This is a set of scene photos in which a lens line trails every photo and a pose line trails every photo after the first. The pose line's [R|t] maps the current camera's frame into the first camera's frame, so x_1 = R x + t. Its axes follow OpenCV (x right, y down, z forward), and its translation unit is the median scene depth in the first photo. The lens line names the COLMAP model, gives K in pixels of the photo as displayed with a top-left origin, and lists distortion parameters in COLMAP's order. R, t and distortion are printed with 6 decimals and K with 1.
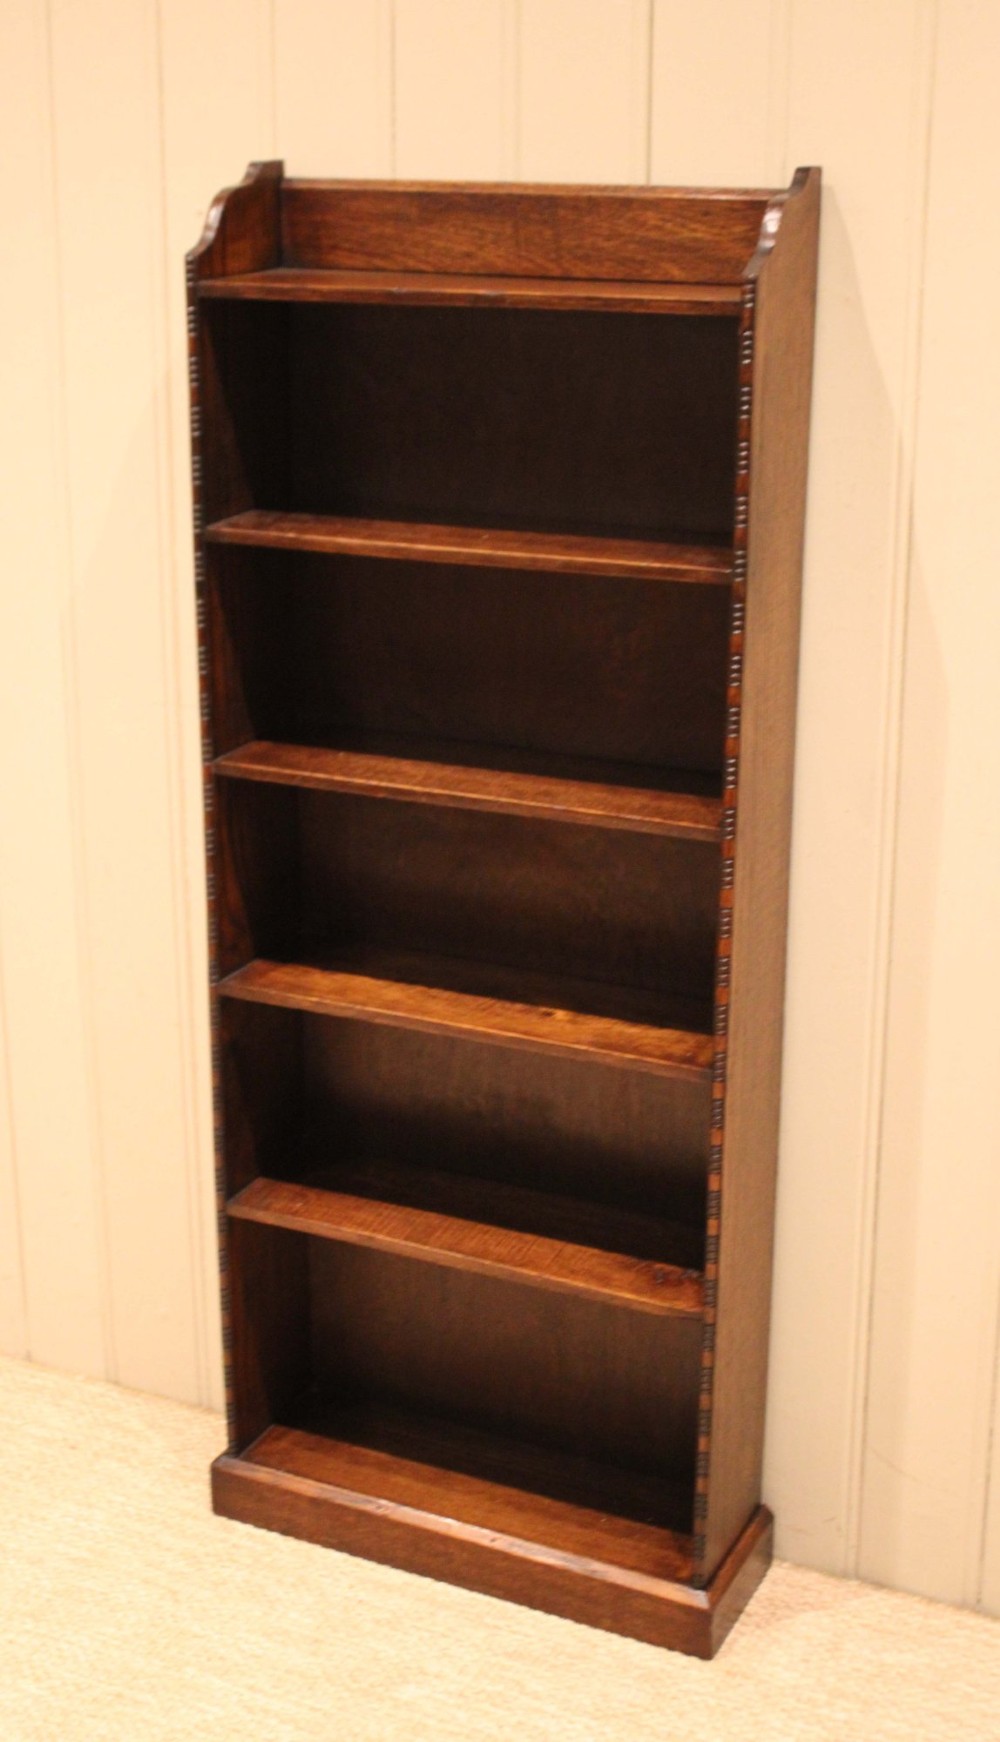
lens RADIAL K [[2424.4, 0, 452.7], [0, 2424.4, 863.2], [0, 0, 1]] dist [-0.006885, 0.029336]
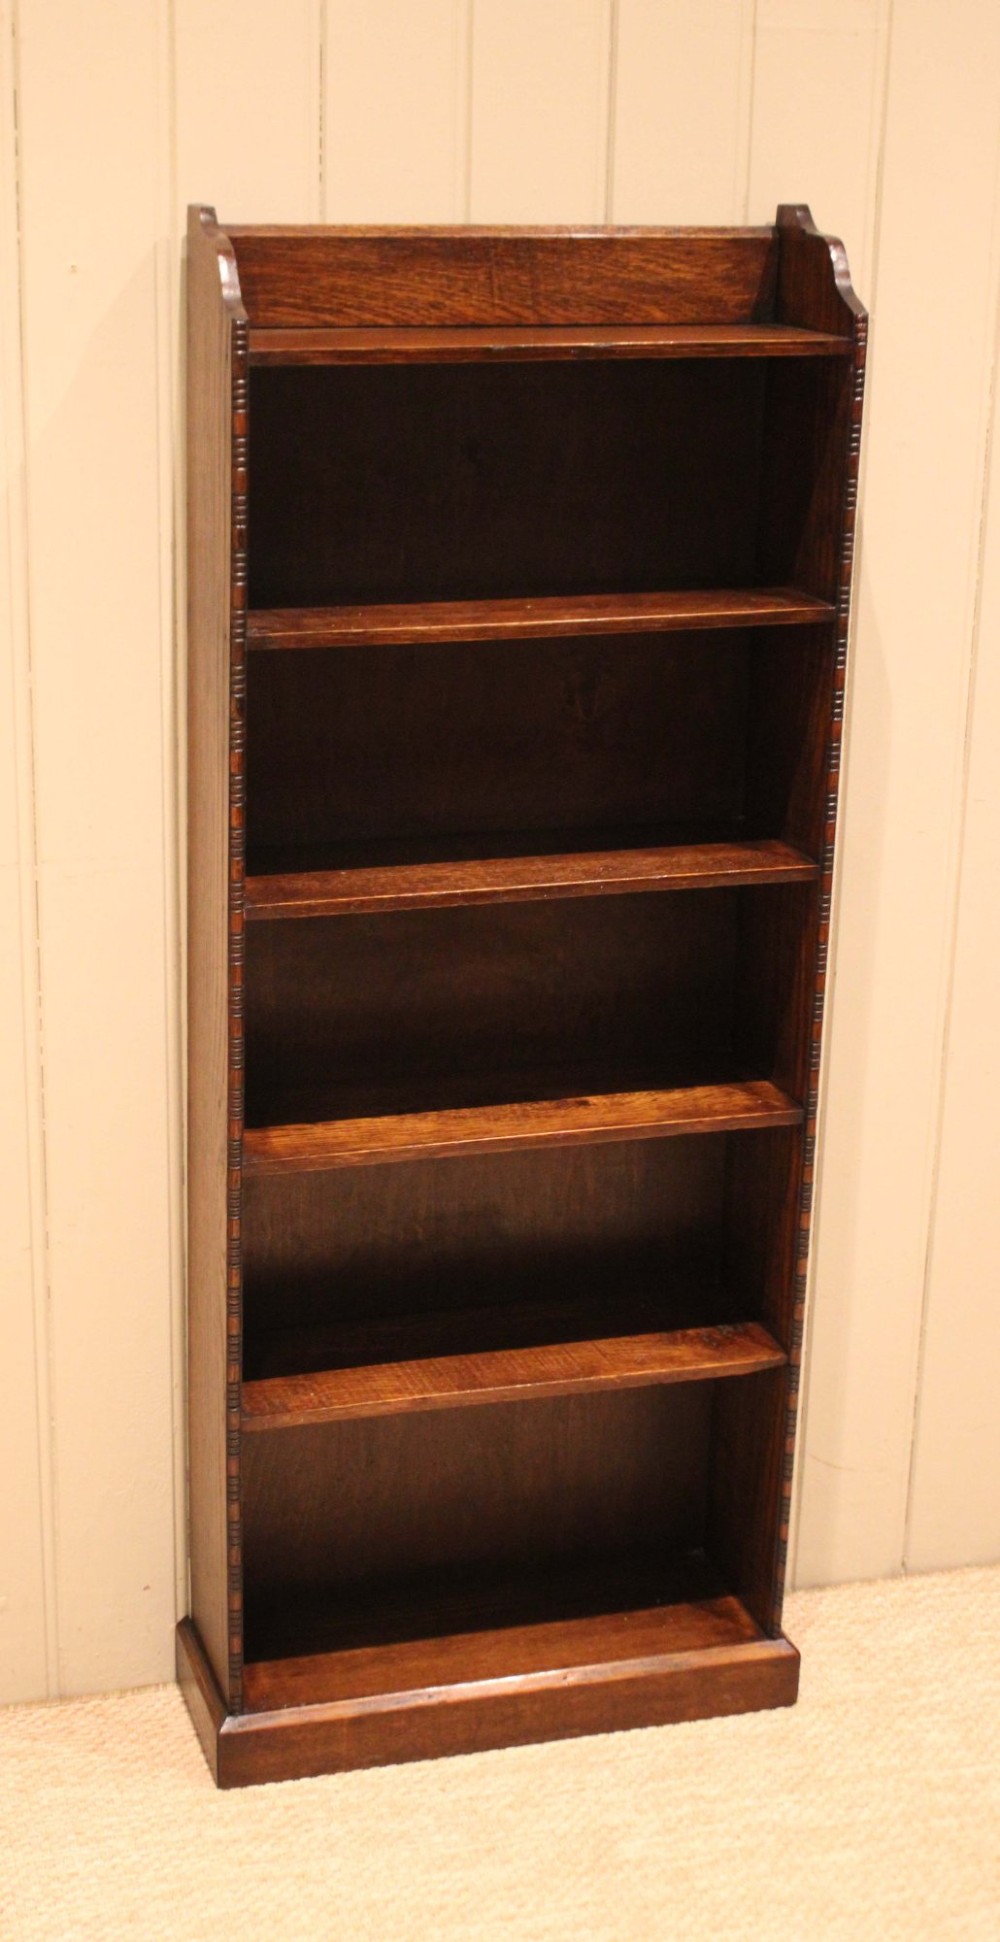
lens RADIAL K [[2720.4, 0, 383.6], [0, 2720.4, 934.2], [0, 0, 1]] dist [0.008192, -0.017659]
pose [[0.744672, -0.189256, 0.640036, -0.703393], [0.192059, 0.979157, 0.066075, -0.089502], [-0.639200, 0.073720, 0.765499, 0.242120]]
